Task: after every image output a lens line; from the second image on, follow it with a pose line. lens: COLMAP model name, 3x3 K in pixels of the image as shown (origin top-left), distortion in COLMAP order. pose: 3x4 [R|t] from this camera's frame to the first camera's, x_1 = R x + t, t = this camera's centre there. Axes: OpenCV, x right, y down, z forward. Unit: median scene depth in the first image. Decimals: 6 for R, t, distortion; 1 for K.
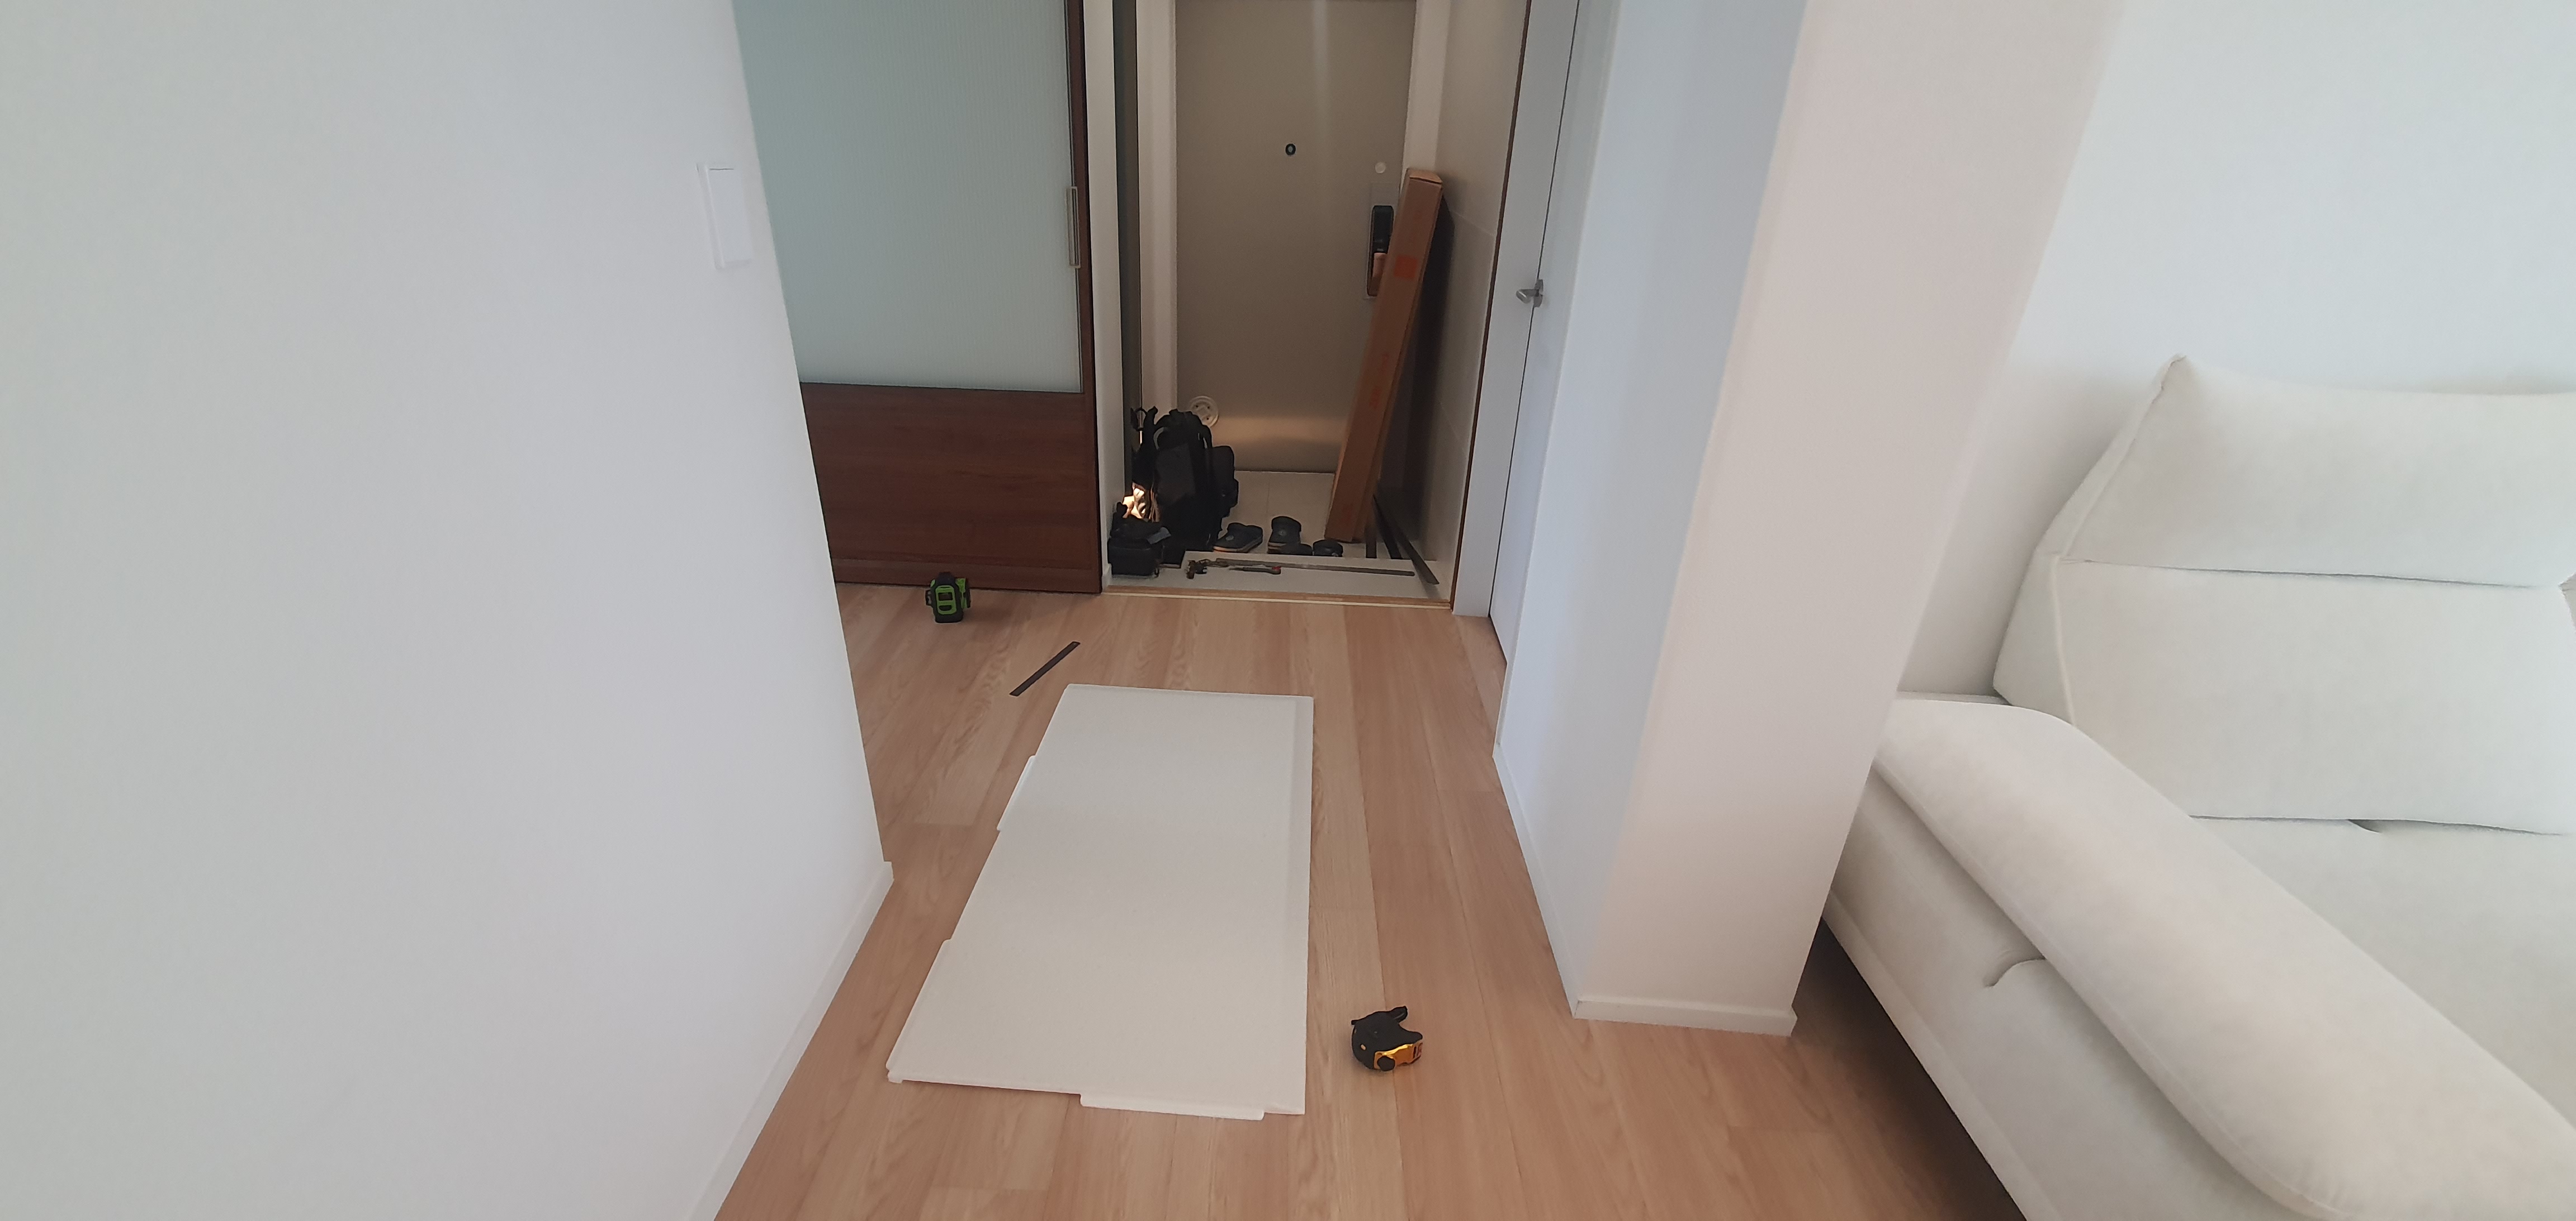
lens RADIAL K [[1067.0, 0, 1190.1], [0, 1067.0, 601.5], [0, 0, 1]] dist [-0.083049, 0.015998]
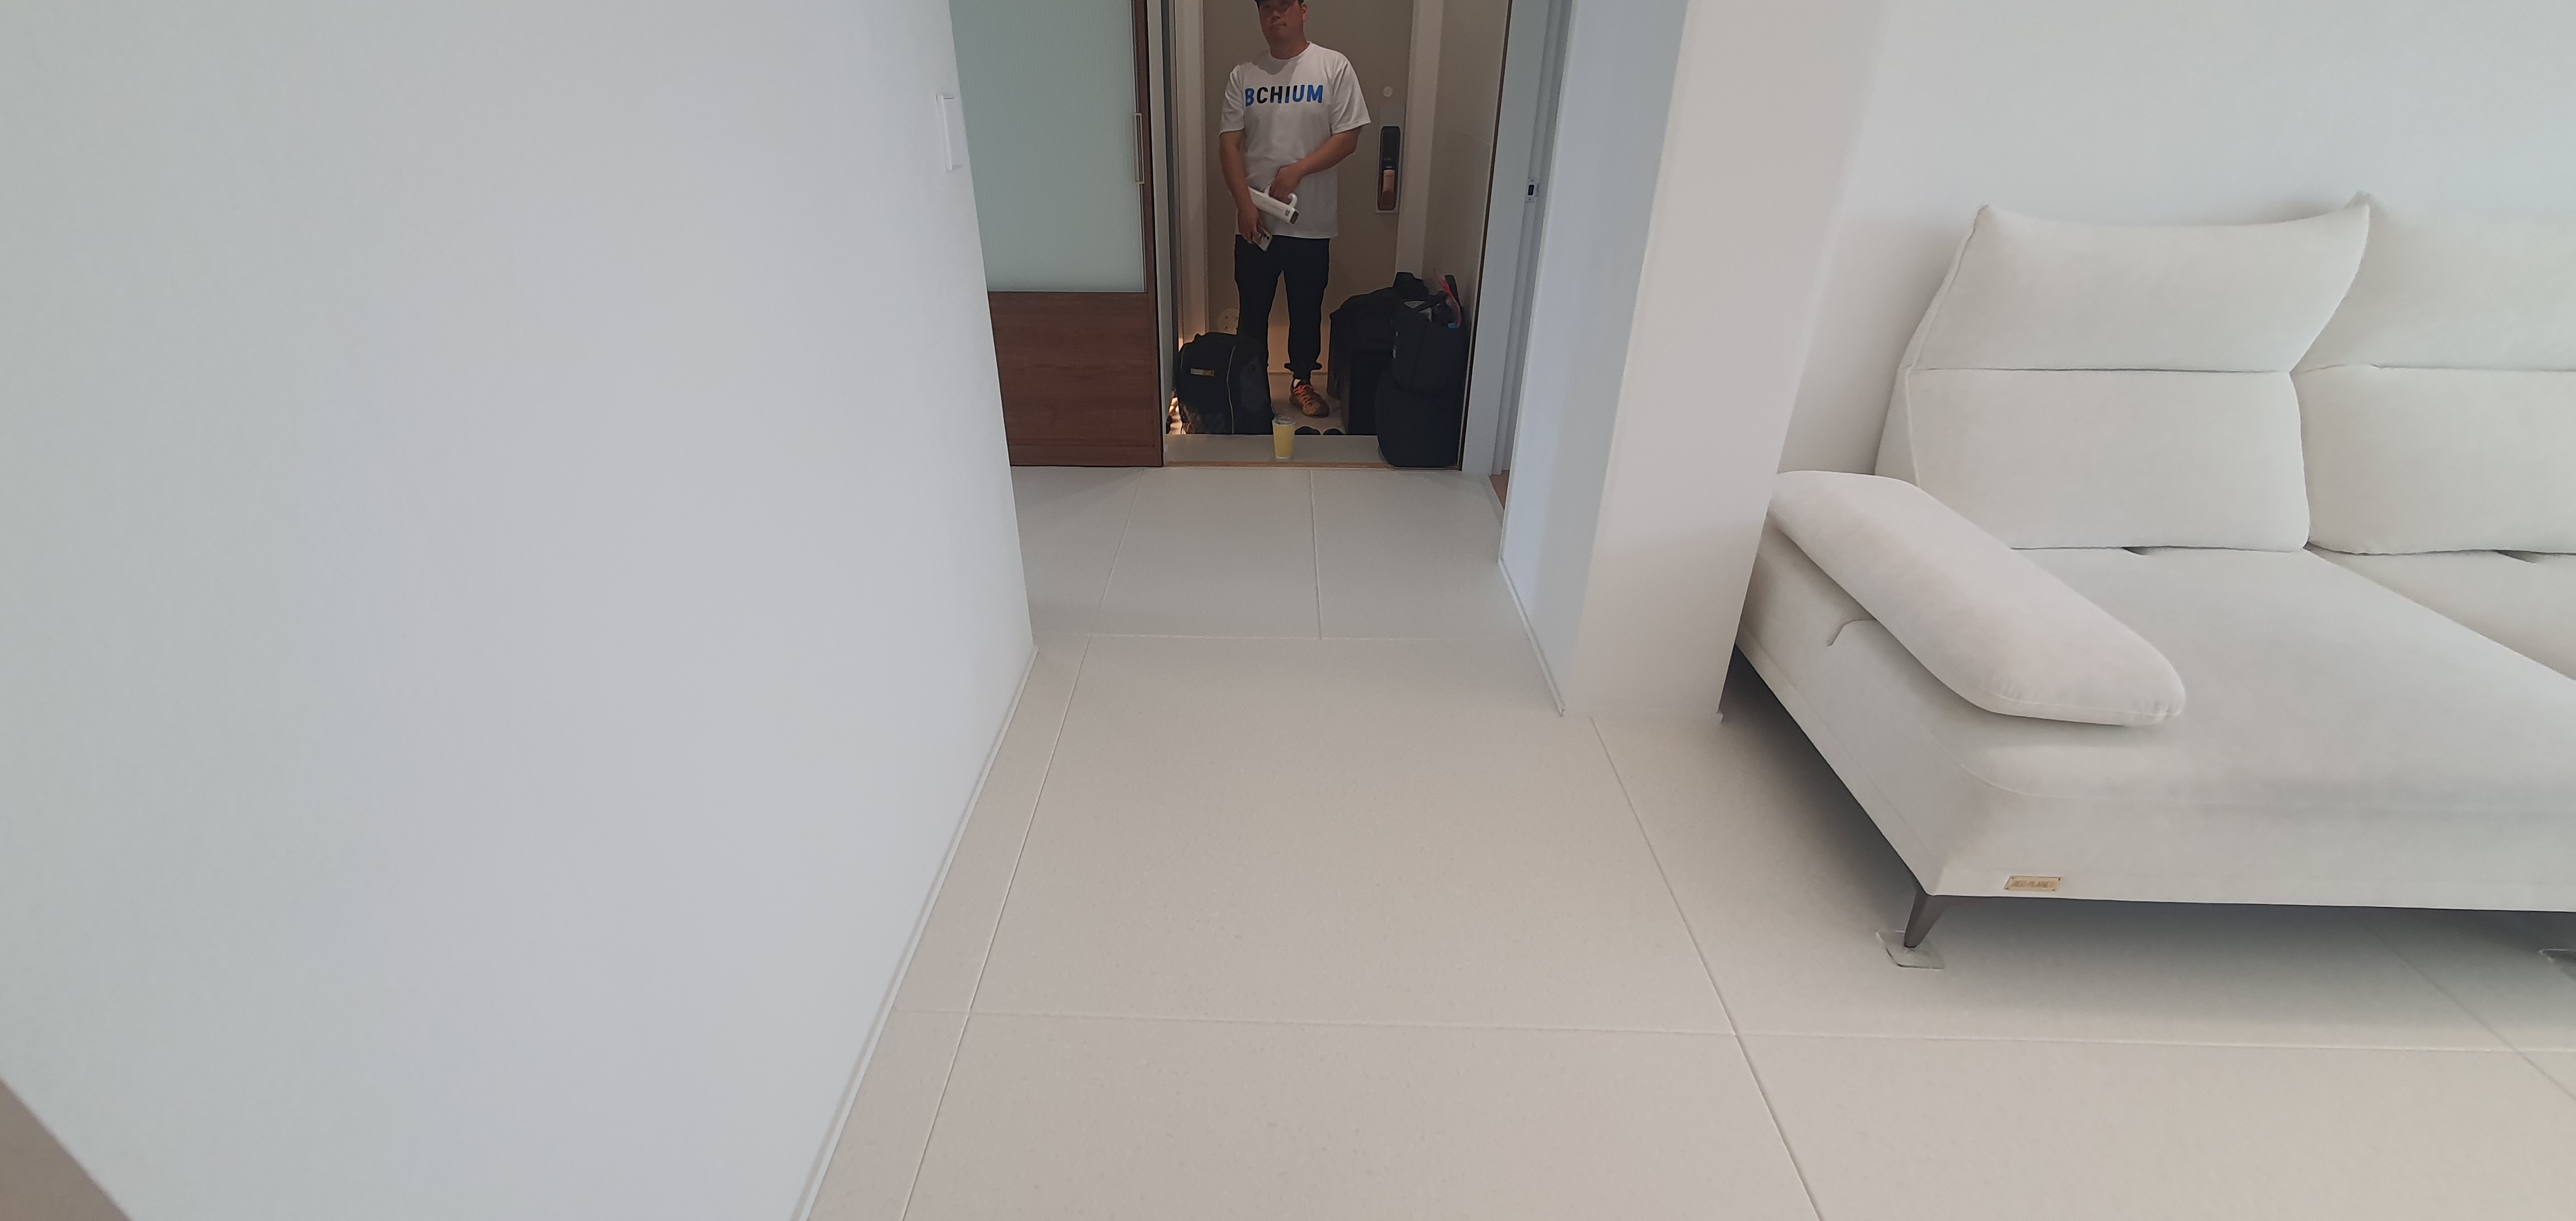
lens RADIAL K [[1043.4, 0, 1250.6], [0, 1043.4, 616.2], [0, 0, 1]] dist [0.003323, 0.000236]
pose [[0.997893, -0.034777, 0.054771, -0.119864], [0.030806, 0.996947, 0.071747, 0.164485], [-0.057099, -0.069909, 0.995918, -0.385152]]
